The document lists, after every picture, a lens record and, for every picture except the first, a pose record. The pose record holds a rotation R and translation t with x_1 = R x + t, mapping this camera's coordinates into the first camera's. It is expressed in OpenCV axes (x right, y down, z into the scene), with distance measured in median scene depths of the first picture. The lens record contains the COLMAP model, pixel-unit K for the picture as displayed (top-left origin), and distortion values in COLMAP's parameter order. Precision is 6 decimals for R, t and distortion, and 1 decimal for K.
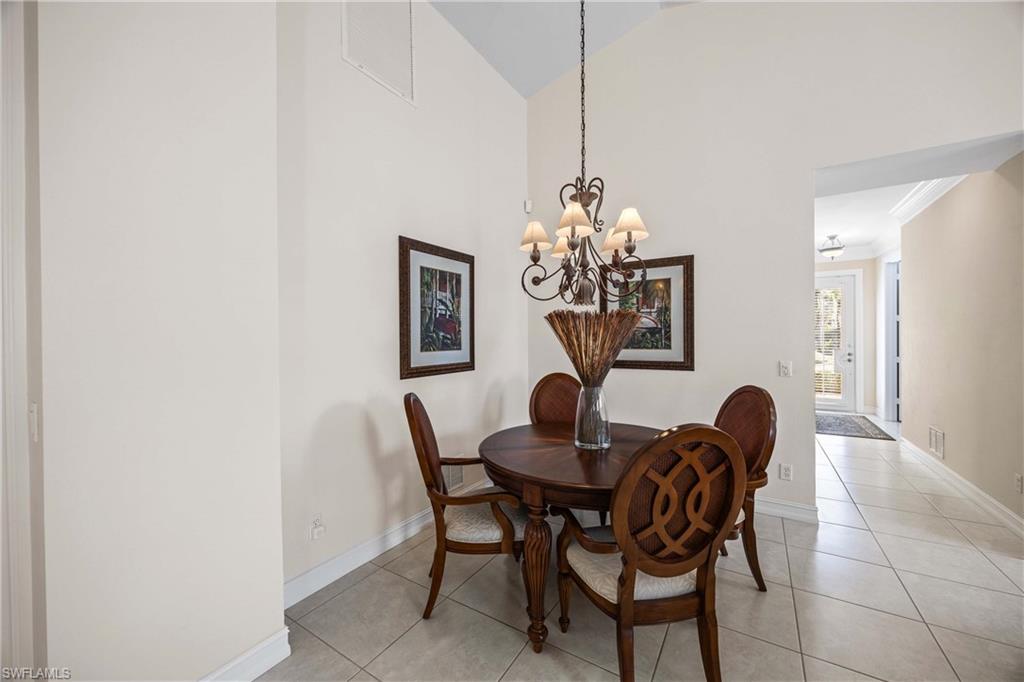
lens RADIAL K [[390.3, 0, 512.1], [0, 390.3, 341.3], [0, 0, 1]] dist [-0.000093, -0.000011]
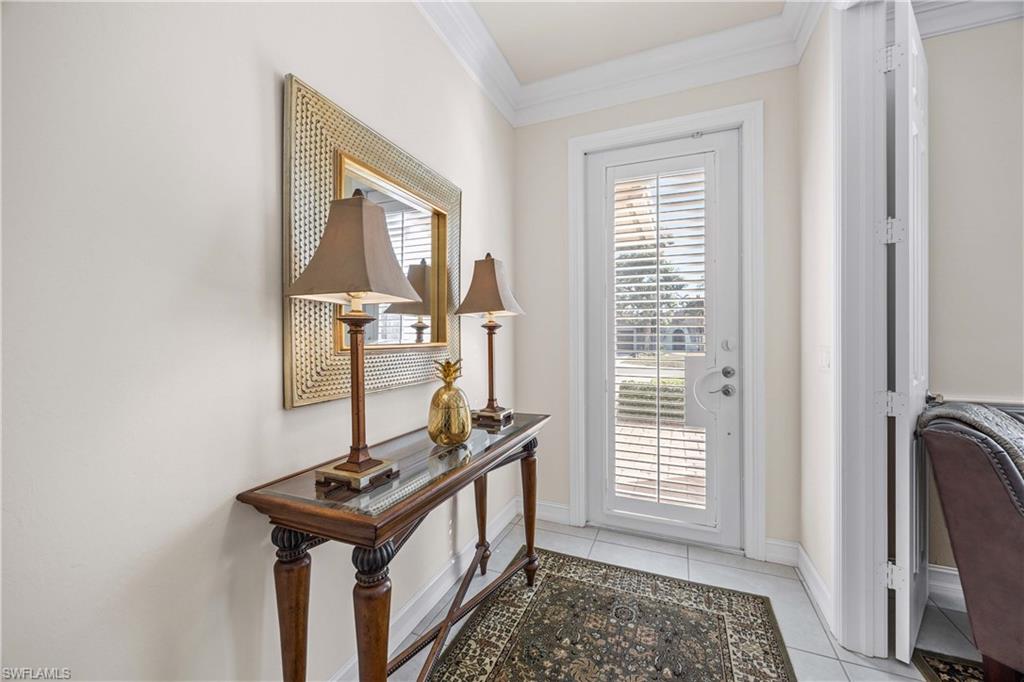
lens RADIAL K [[390.3, 0, 514.5], [0, 390.3, 337.3], [0, 0, 1]] dist [-0.000093, -0.000011]
pose [[0.986154, 0.001308, 0.165829, 0.640688], [-0.001097, 0.999998, -0.001363, 0.005105], [-0.165831, 0.001162, 0.986154, 0.714076]]
